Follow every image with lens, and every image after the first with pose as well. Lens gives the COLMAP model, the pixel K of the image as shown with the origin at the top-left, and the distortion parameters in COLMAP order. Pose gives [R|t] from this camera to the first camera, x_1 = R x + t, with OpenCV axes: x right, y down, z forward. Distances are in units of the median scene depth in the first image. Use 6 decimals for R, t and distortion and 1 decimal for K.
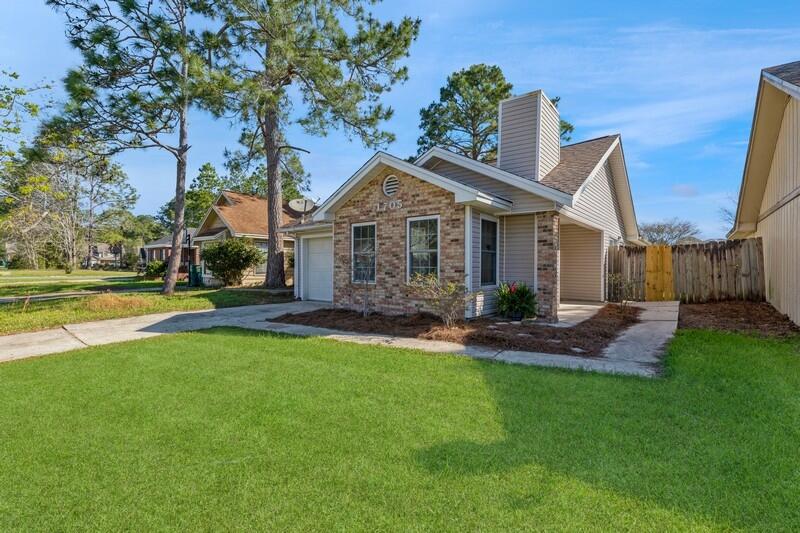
lens RADIAL K [[364.5, 0, 400.7], [0, 364.5, 263.9], [0, 0, 1]] dist [0.004371, -0.003401]
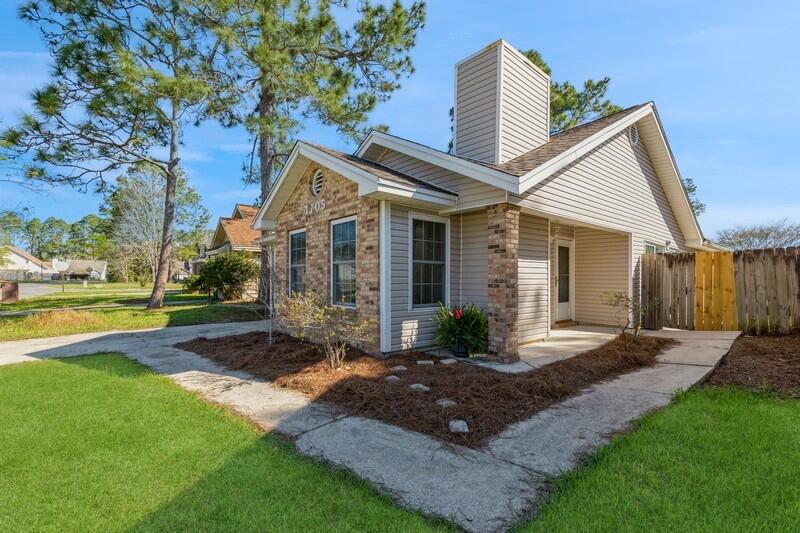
lens RADIAL K [[364.5, 0, 401.5], [0, 364.5, 273.0], [0, 0, 1]] dist [0.004371, -0.003401]
pose [[0.982956, -0.004974, -0.183775, 0.306278], [0.002998, 0.999935, -0.011027, -0.003717], [0.183818, 0.010288, 0.982907, 0.240026]]
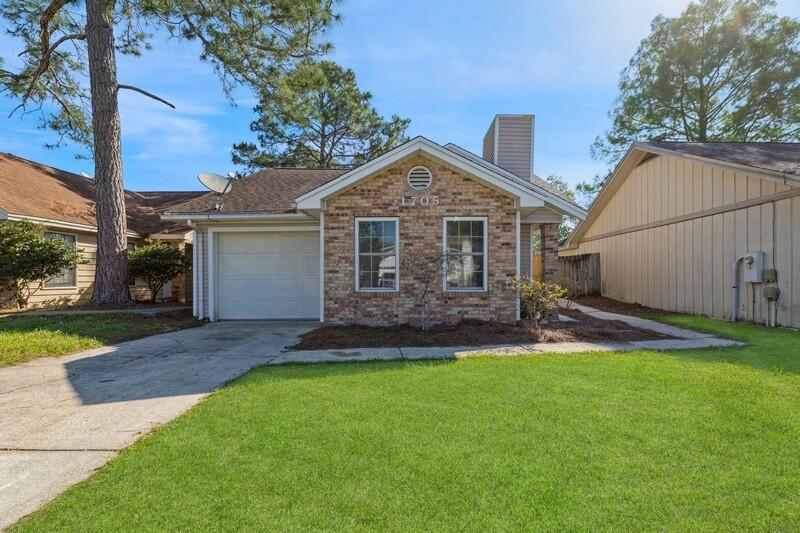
lens RADIAL K [[364.5, 0, 419.4], [0, 364.5, 278.2], [0, 0, 1]] dist [0.004371, -0.003401]
pose [[0.781241, -0.007573, 0.624184, -0.579512], [0.000410, 0.999932, 0.011619, 0.015150], [-0.624230, -0.008822, 0.781191, 0.318792]]
